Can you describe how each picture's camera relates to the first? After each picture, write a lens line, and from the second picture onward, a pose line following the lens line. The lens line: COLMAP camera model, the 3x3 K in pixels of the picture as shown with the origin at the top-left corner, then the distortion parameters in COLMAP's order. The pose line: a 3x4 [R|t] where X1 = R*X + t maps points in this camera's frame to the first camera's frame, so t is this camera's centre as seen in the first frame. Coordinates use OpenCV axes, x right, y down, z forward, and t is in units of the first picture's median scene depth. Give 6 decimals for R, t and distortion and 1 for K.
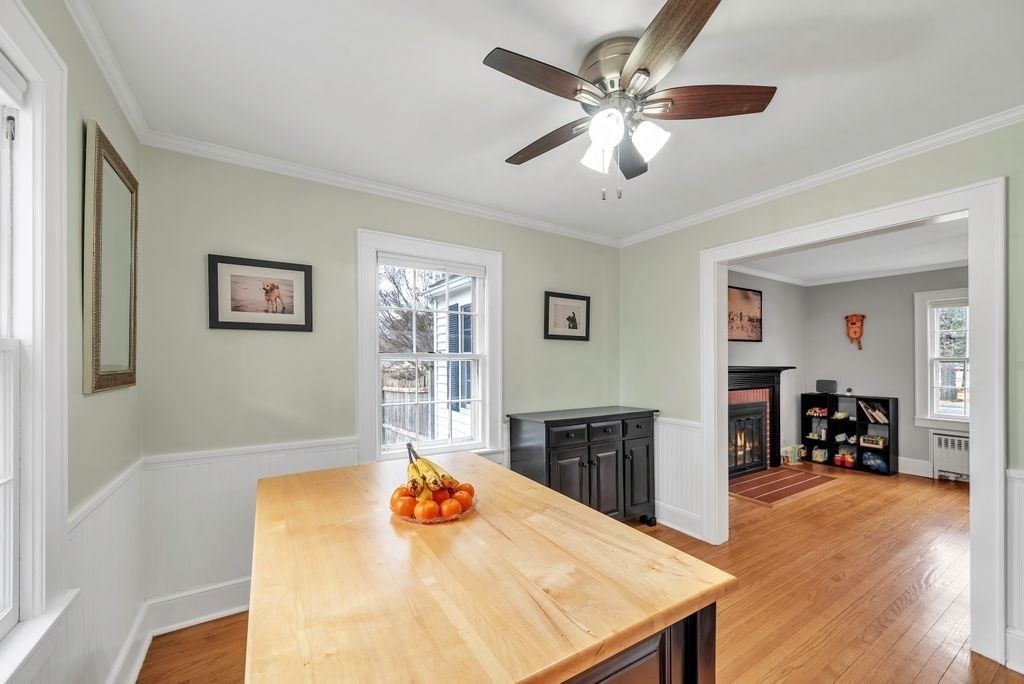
lens RADIAL K [[400.4, 0, 513.8], [0, 400.4, 360.0], [0, 0, 1]] dist [0.001821, 0.000579]
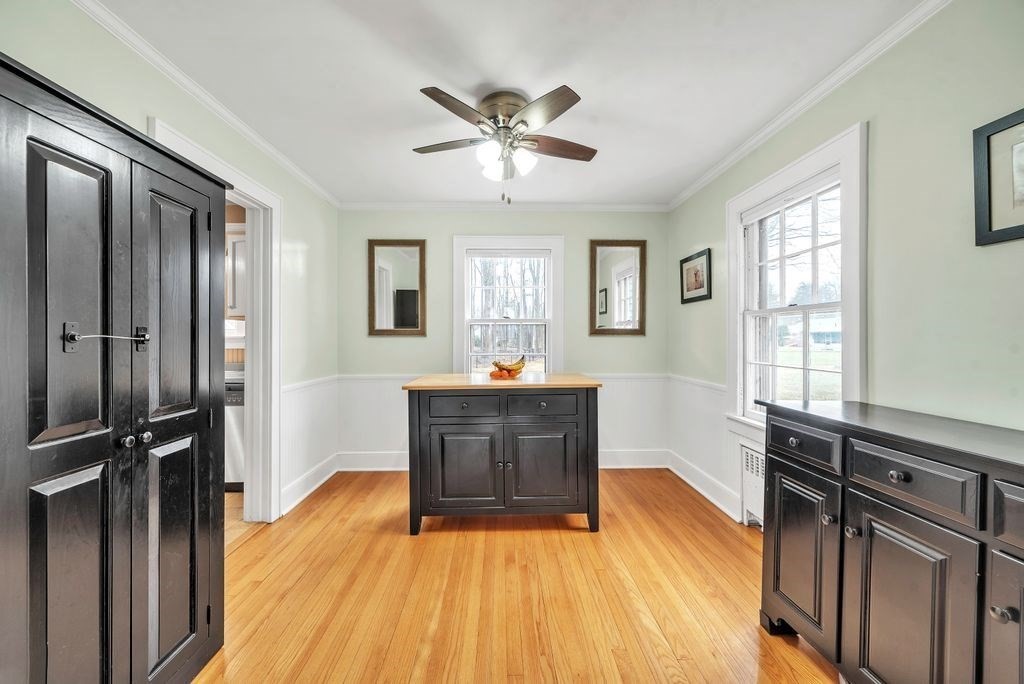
lens RADIAL K [[398.1, 0, 512.0], [0, 398.1, 342.0], [0, 0, 1]] dist [0.000521, -0.000146]
pose [[-0.512784, 0.005759, -0.858498, 0.444216], [0.000205, 0.999978, 0.006586, 0.028647], [0.858518, 0.003201, -0.512774, 0.531139]]
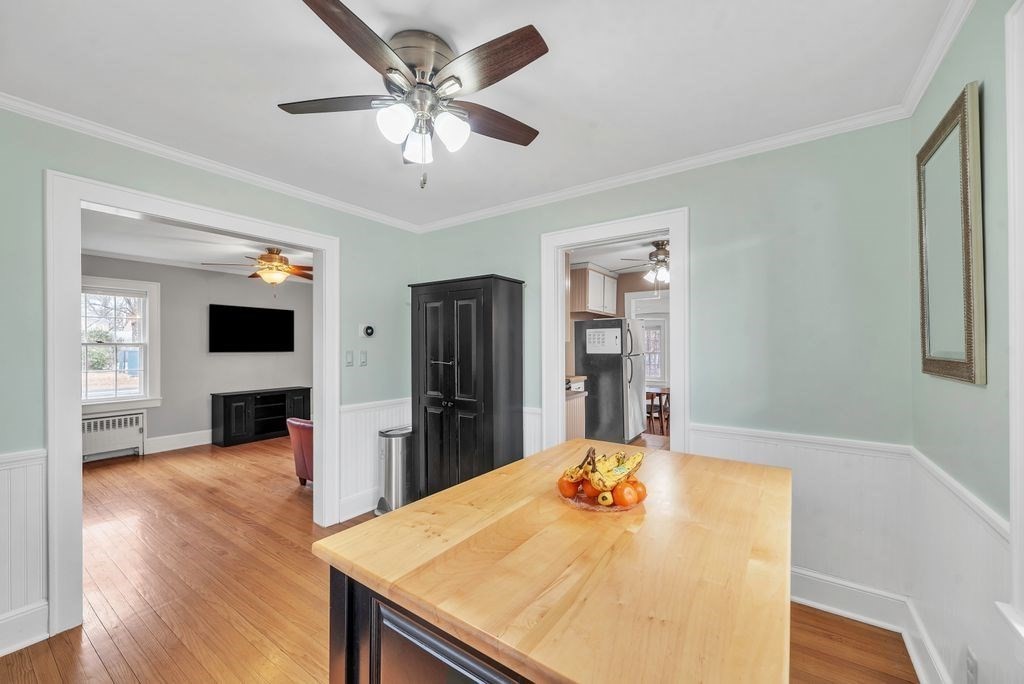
lens RADIAL K [[398.1, 0, 512.0], [0, 398.1, 342.0], [0, 0, 1]] dist [0.000521, -0.000146]
pose [[-0.392463, 0.004666, 0.919756, -0.235176], [0.000592, 0.999988, -0.004821, -0.002223], [-0.919767, -0.001348, -0.392462, 0.361088]]
